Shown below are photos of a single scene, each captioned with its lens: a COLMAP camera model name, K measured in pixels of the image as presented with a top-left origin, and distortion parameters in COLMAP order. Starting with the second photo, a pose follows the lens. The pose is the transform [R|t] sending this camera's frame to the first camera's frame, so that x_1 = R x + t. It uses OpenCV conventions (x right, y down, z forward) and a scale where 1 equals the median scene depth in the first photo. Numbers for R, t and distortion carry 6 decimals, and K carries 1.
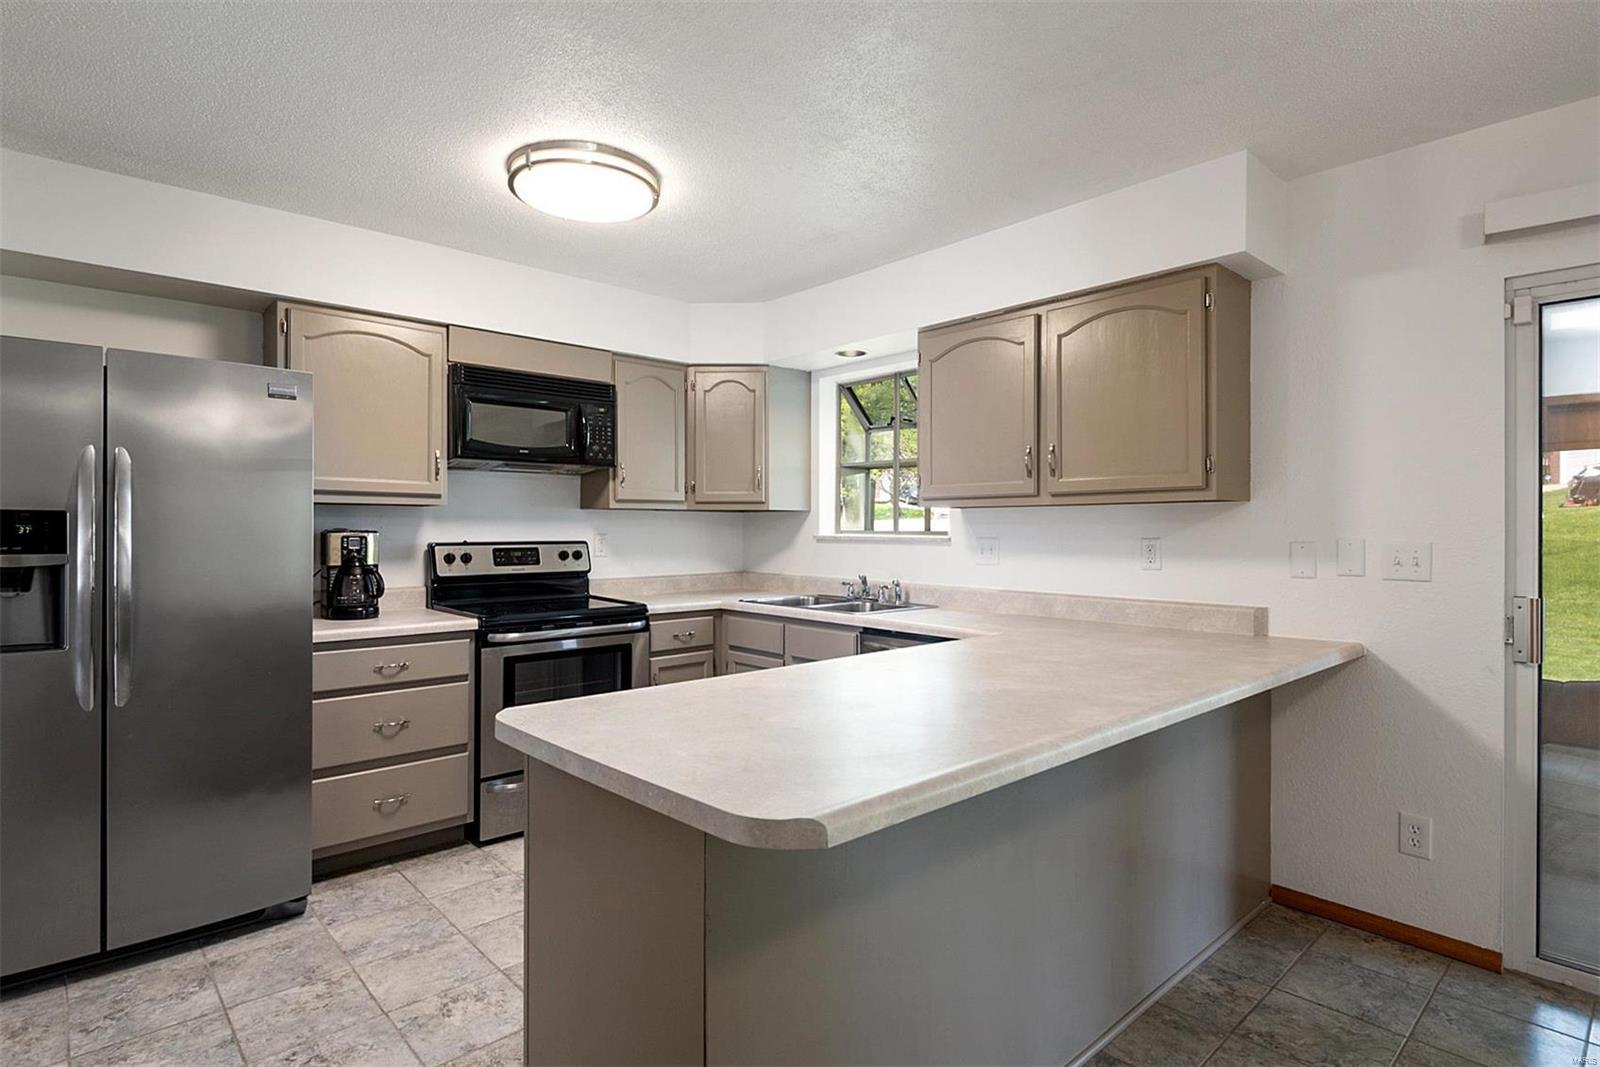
lens RADIAL K [[874.0, 0, 810.3], [0, 874.0, 528.5], [0, 0, 1]] dist [0.006241, -0.009935]
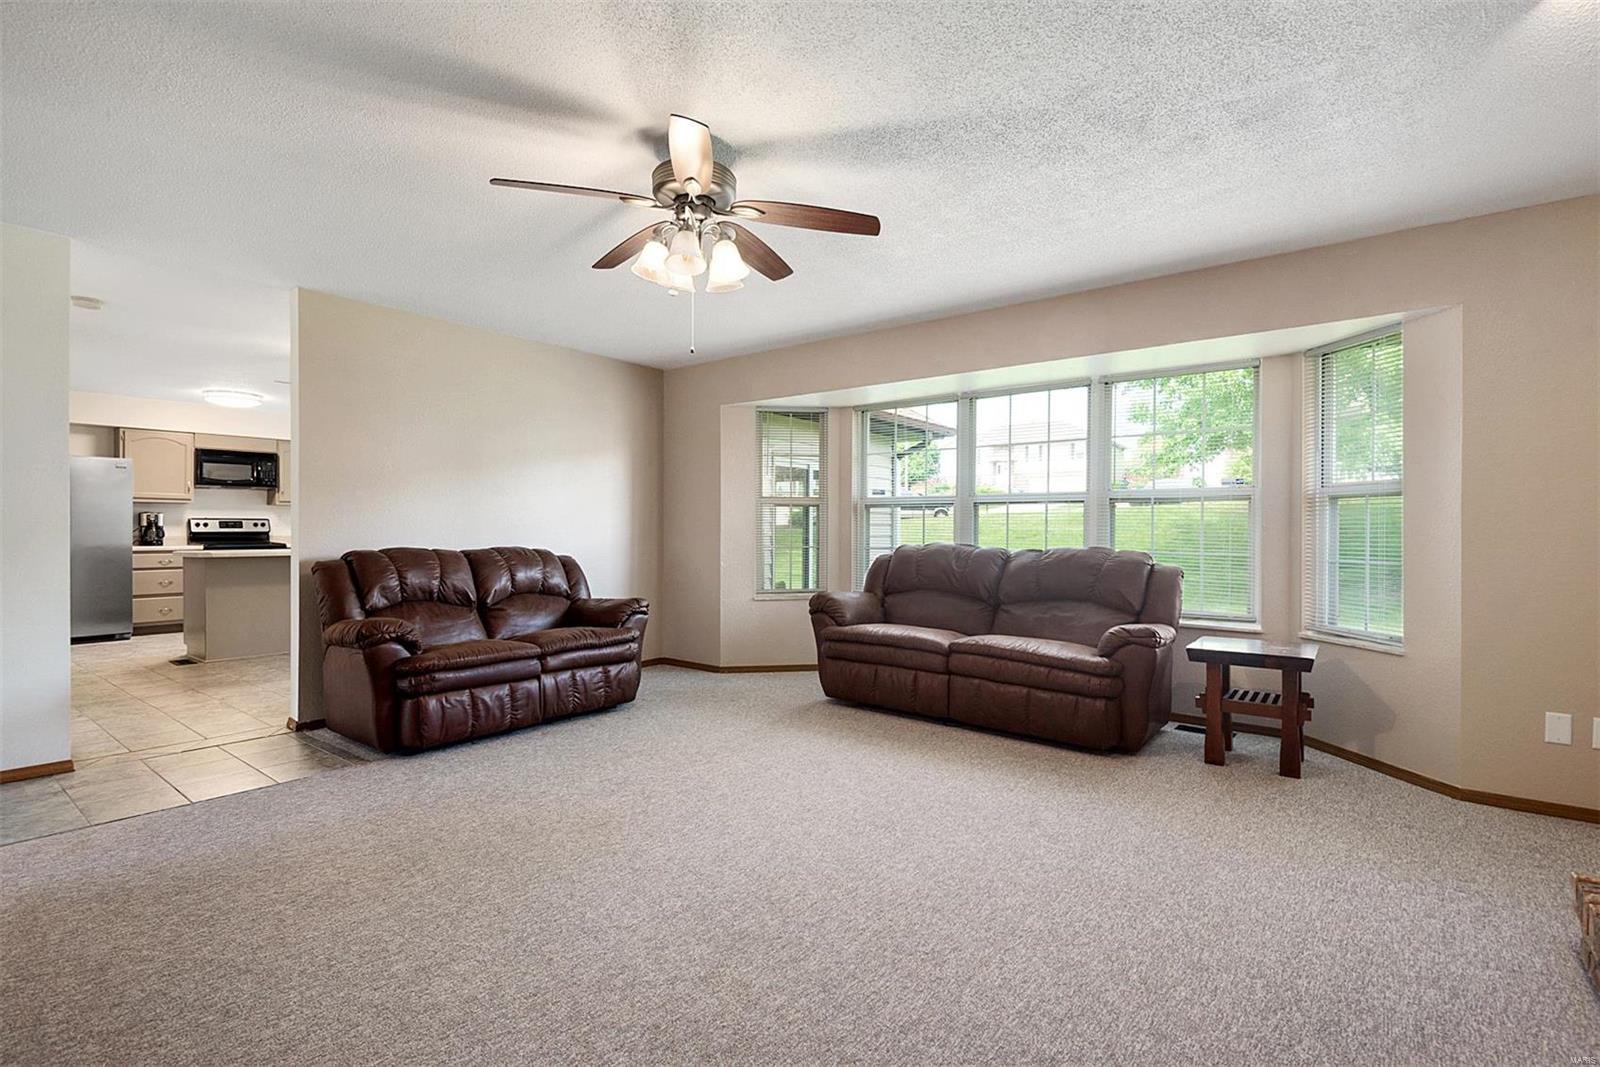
lens RADIAL K [[757.4, 0, 758.4], [0, 757.4, 528.3], [0, 0, 1]] dist [0.000534, -0.001013]
pose [[0.988404, 0.003088, 0.151819, 0.932143], [-0.004202, 0.999967, 0.007017, 0.025610], [-0.151792, -0.007574, 0.988383, -1.524395]]
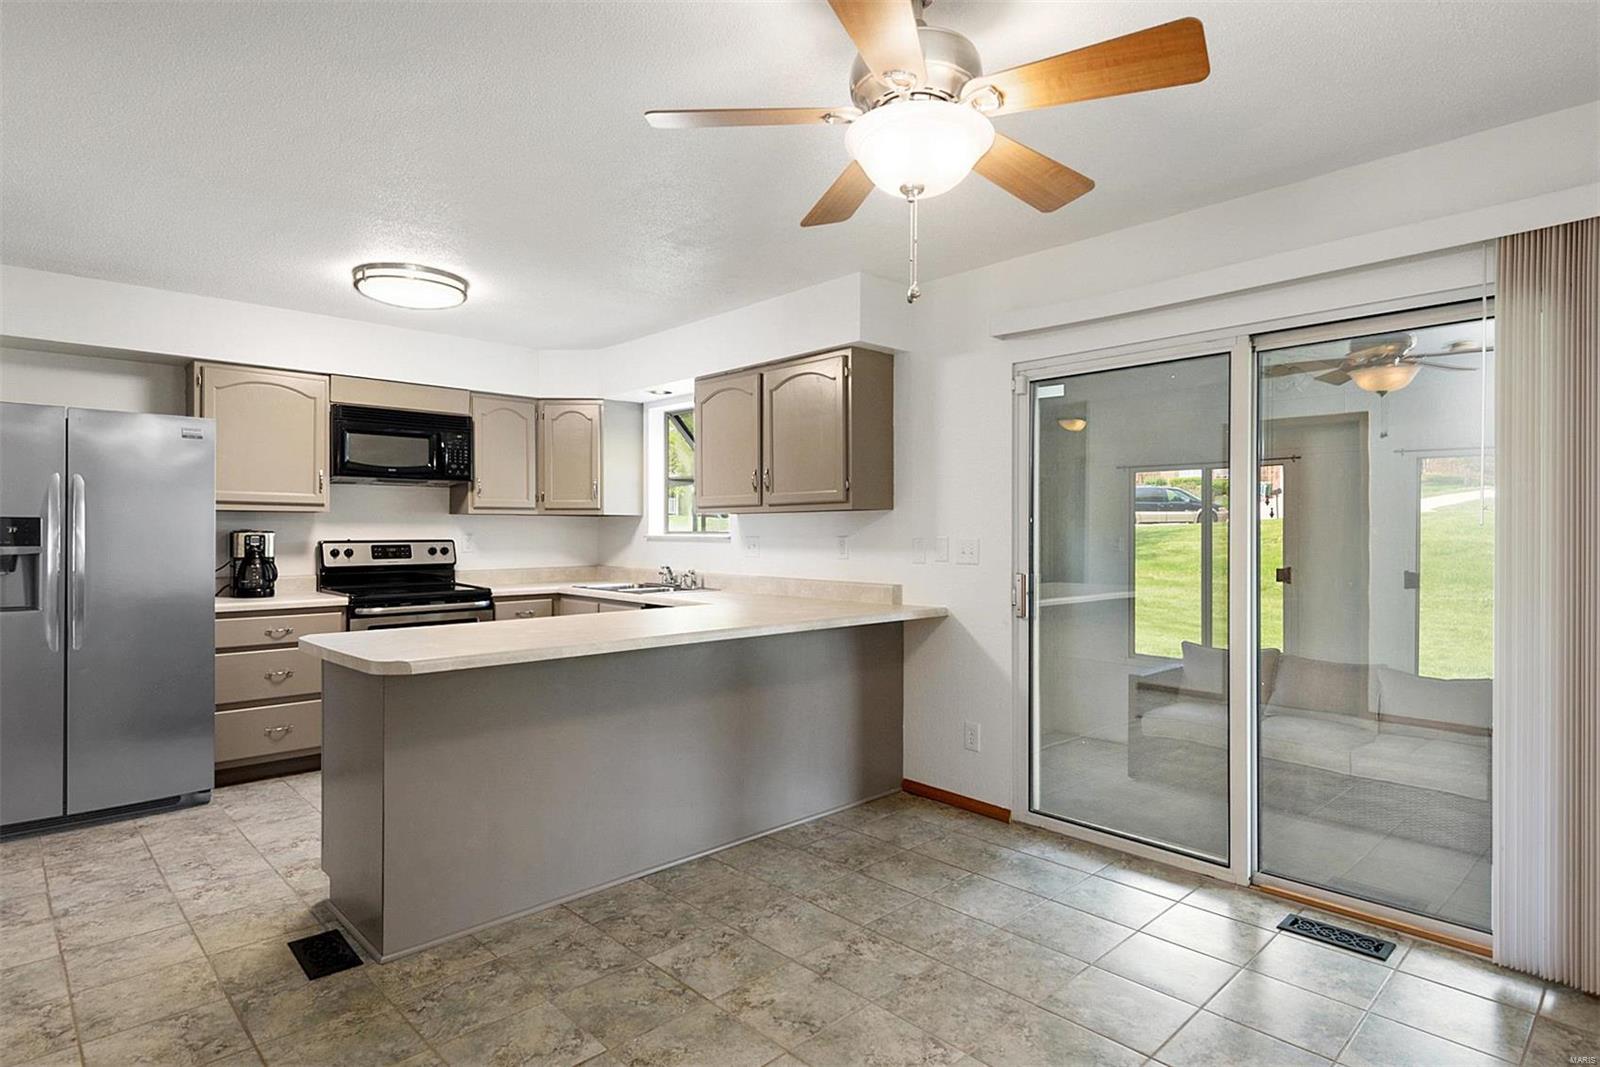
lens RADIAL K [[874.0, 0, 800.6], [0, 874.0, 529.2], [0, 0, 1]] dist [0.006241, -0.009935]
pose [[0.999562, -0.000554, 0.029572, 0.266004], [0.000608, 0.999998, -0.001819, 0.002167], [-0.029571, 0.001836, 0.999561, -0.349635]]
